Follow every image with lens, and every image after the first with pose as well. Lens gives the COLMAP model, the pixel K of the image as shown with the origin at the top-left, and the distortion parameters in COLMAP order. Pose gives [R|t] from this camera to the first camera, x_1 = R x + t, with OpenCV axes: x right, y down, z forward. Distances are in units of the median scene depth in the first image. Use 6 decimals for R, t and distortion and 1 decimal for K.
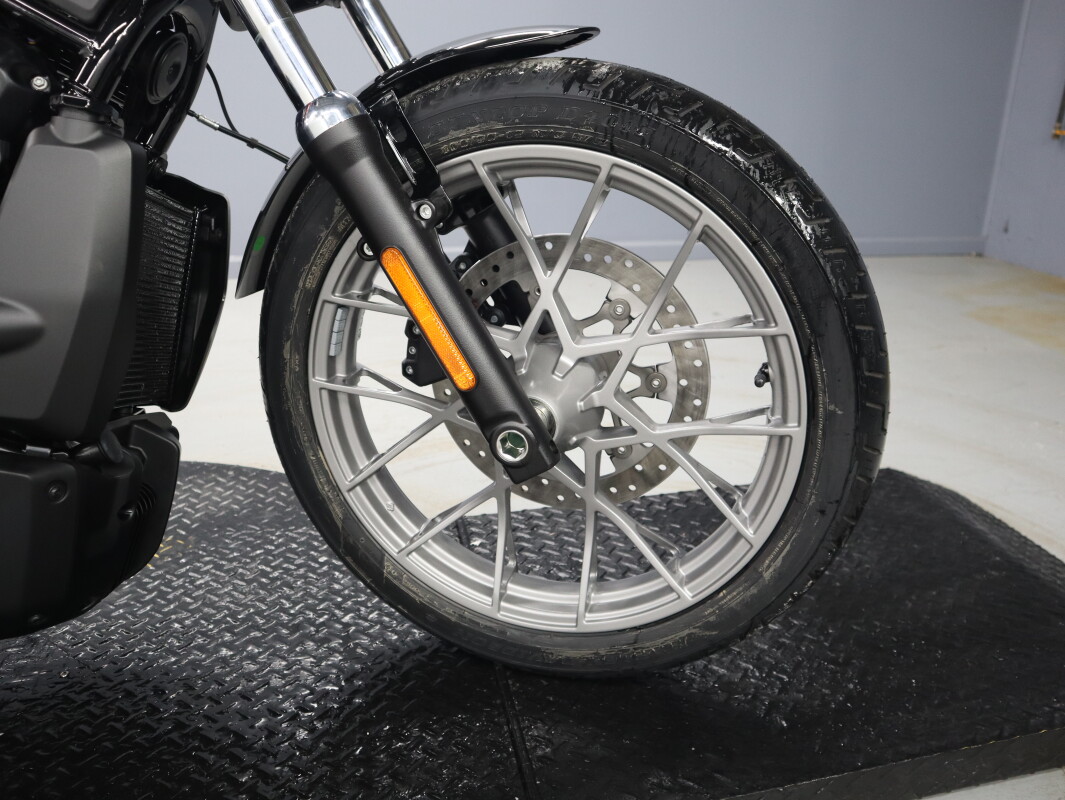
lens RADIAL K [[833.2, 0, 534.9], [0, 833.2, 402.5], [0, 0, 1]] dist [-0.116302, 0.082509]
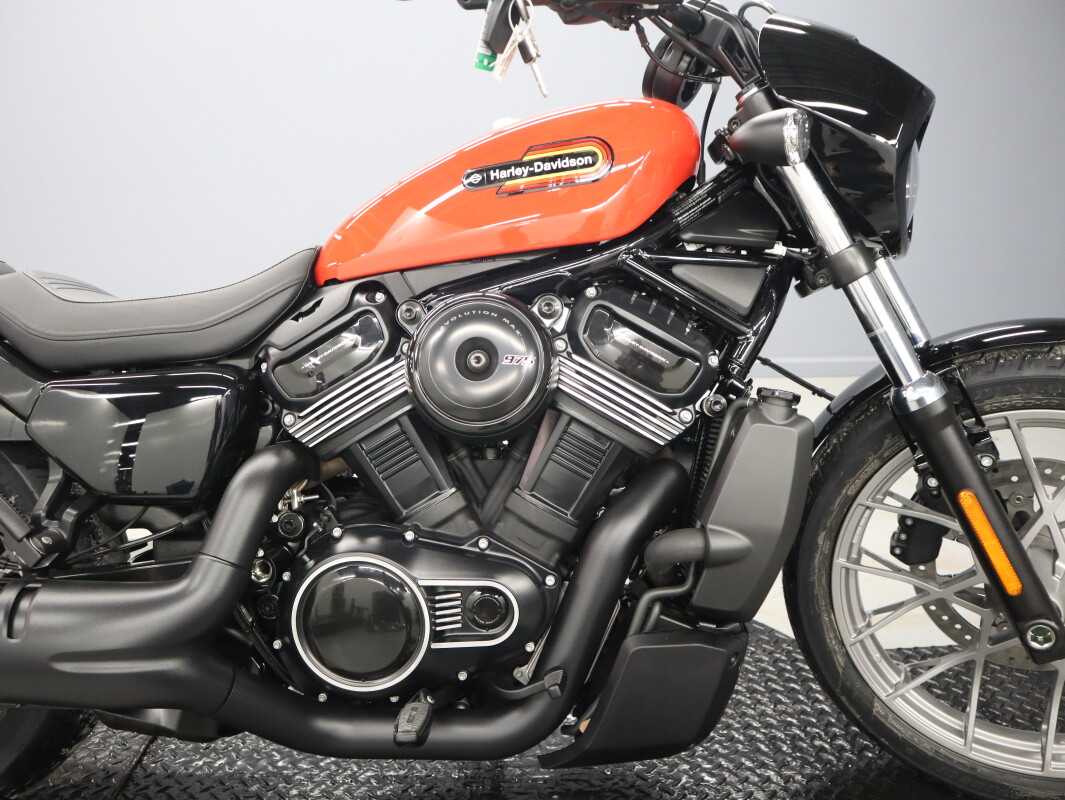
lens RADIAL K [[833.2, 0, 534.9], [0, 833.2, 402.5], [0, 0, 1]] dist [-0.116302, 0.082509]
pose [[0.981434, 0.034942, -0.188592, -0.512570], [-0.049081, 0.996280, -0.070825, -0.164414], [0.185416, 0.078767, 0.979498, -0.374348]]
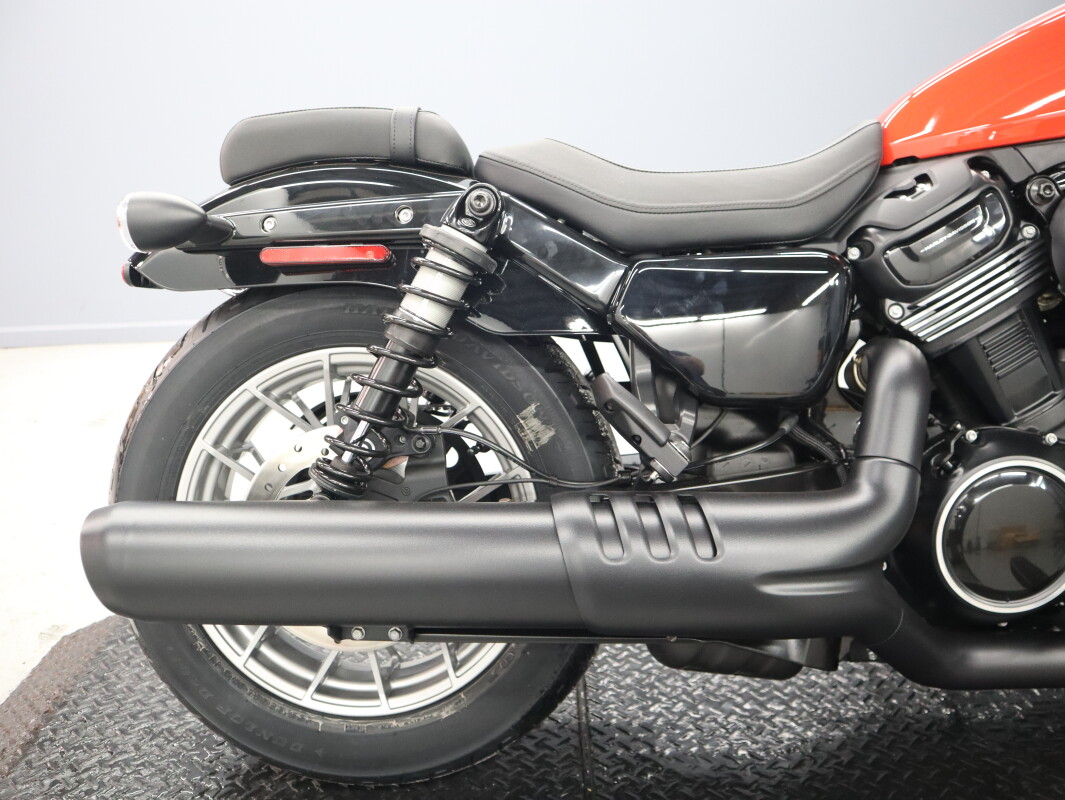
lens RADIAL K [[833.2, 0, 534.9], [0, 833.2, 402.5], [0, 0, 1]] dist [-0.116302, 0.082509]
pose [[0.982178, 0.046865, -0.182018, -1.315003], [-0.052127, 0.998346, -0.024231, -0.046150], [0.180581, 0.033287, 0.982997, -0.370644]]
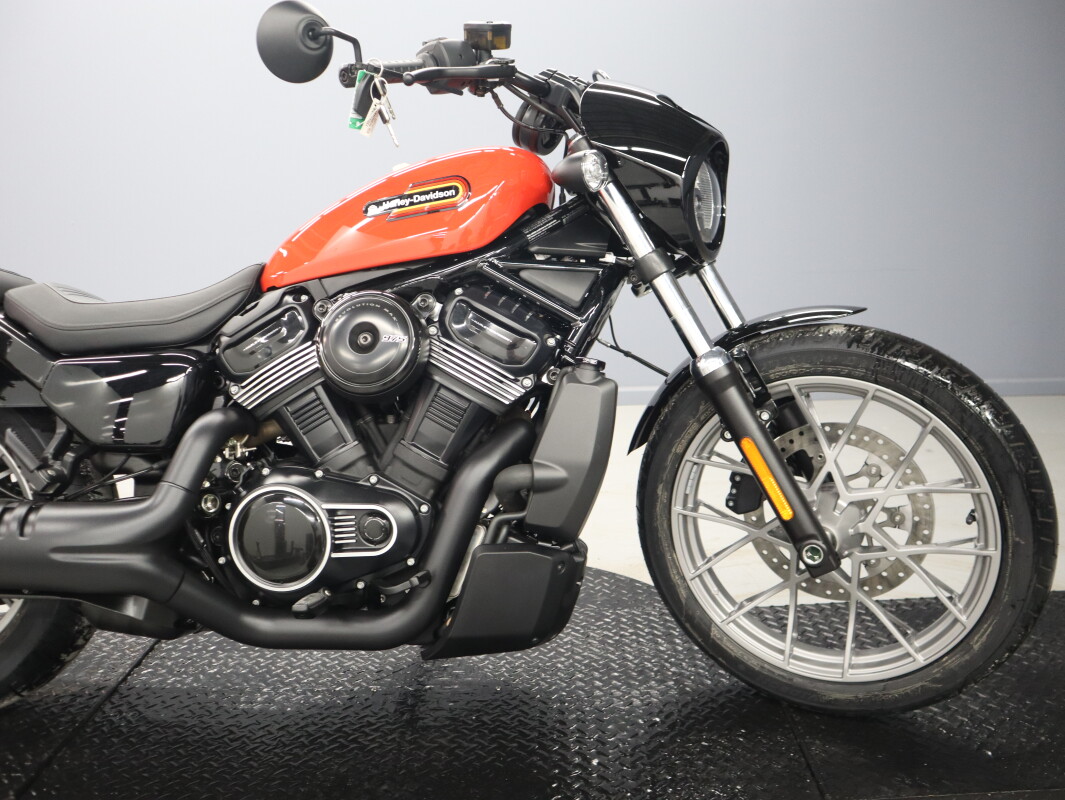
lens RADIAL K [[833.2, 0, 534.9], [0, 833.2, 402.5], [0, 0, 1]] dist [-0.116302, 0.082509]
pose [[0.973908, 0.015544, -0.226410, -0.175358], [-0.045957, 0.990490, -0.129684, -0.009678], [0.222241, 0.136705, 0.965360, -0.655727]]
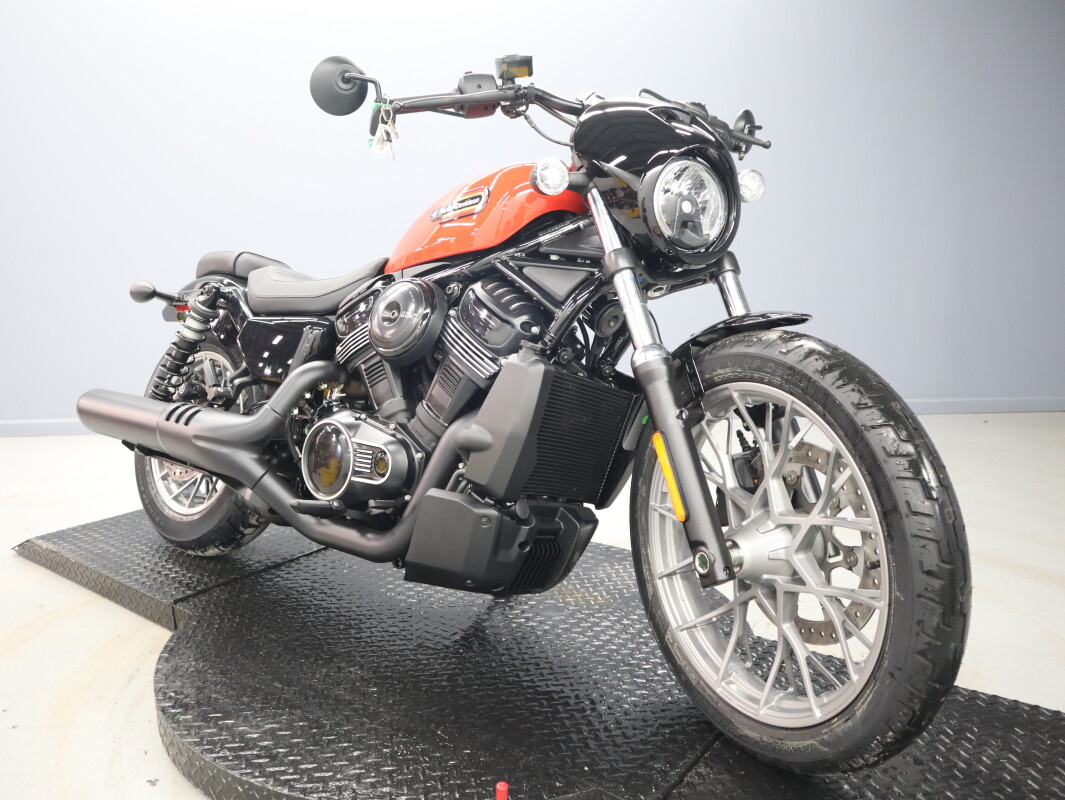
lens RADIAL K [[788.3, 0, 532.0], [0, 788.3, 402.4], [0, 0, 1]] dist [-0.003158, -0.187227]
pose [[0.684292, 0.115959, -0.719929, 0.694653], [-0.252192, 0.963986, -0.084438, -0.032130], [0.684211, 0.239341, 0.688892, -0.298218]]
